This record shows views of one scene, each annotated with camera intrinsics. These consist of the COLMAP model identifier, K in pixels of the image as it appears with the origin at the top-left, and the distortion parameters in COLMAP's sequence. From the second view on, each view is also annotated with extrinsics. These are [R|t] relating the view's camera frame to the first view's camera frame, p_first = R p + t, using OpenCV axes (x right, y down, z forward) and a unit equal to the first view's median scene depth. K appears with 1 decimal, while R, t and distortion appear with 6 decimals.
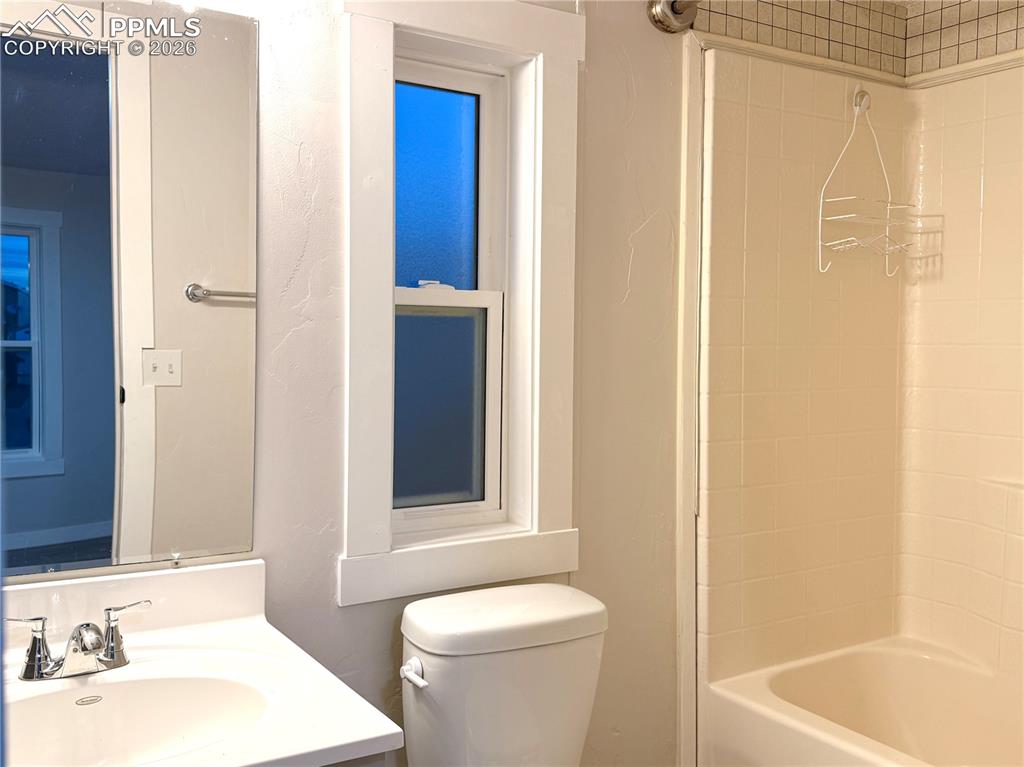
lens RADIAL K [[943.5, 0, 512.0], [0, 943.5, 383.5], [0, 0, 1]] dist [0.123101, -0.229707]
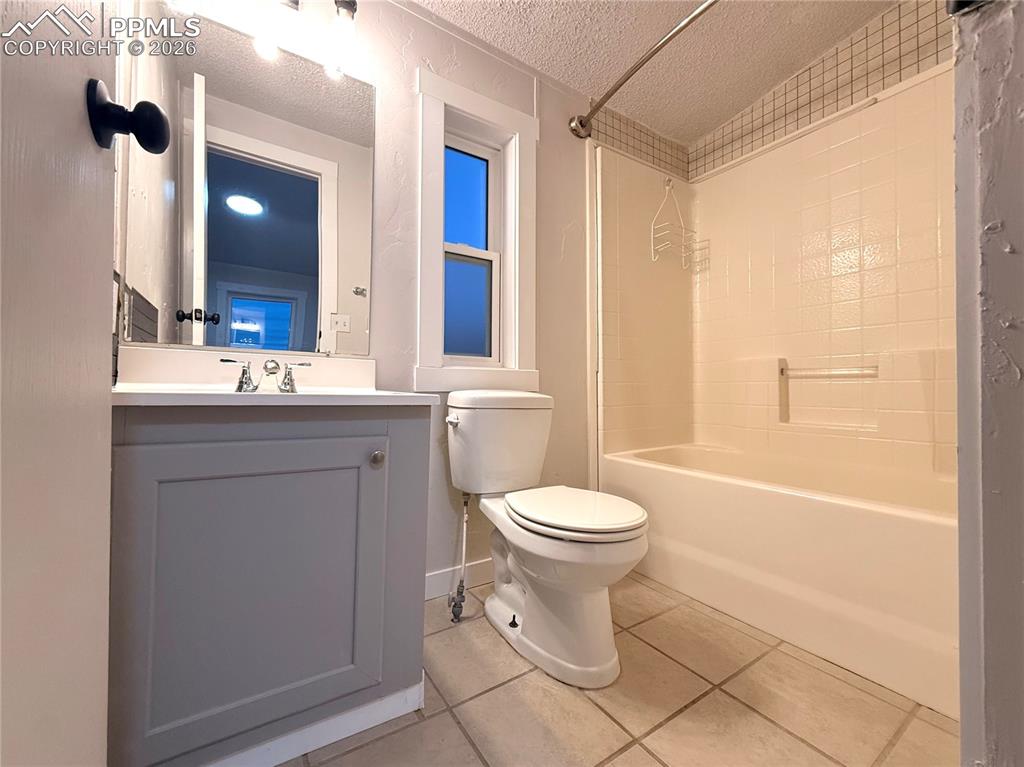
lens RADIAL K [[409.0, 0, 514.6], [0, 409.0, 382.5], [0, 0, 1]] dist [0.000022, 0.000156]
pose [[0.999935, -0.006709, 0.009206, 0.011151], [0.007216, 0.998394, -0.056182, 0.215633], [-0.008814, 0.056245, 0.998378, 0.136338]]
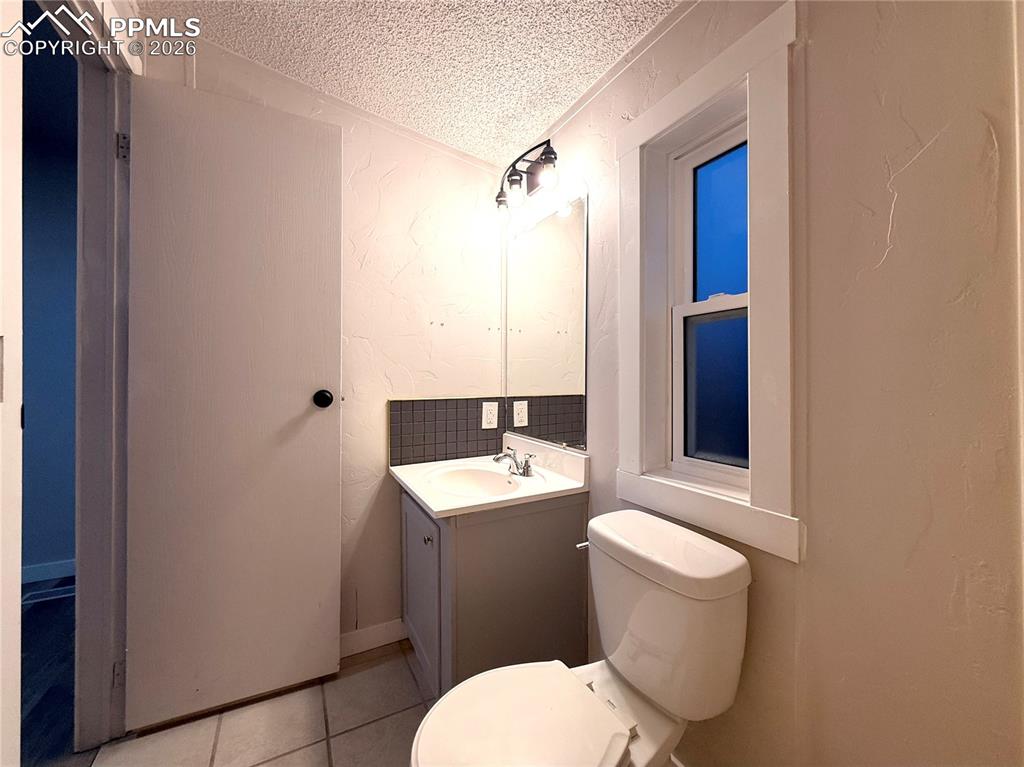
lens RADIAL K [[409.0, 0, 514.6], [0, 409.0, 382.5], [0, 0, 1]] dist [0.000022, 0.000156]
pose [[-0.062186, -0.003086, -0.998060, 0.470372], [-0.053473, 0.998569, 0.000245, 0.029491], [0.996631, 0.053384, -0.062262, 0.693706]]
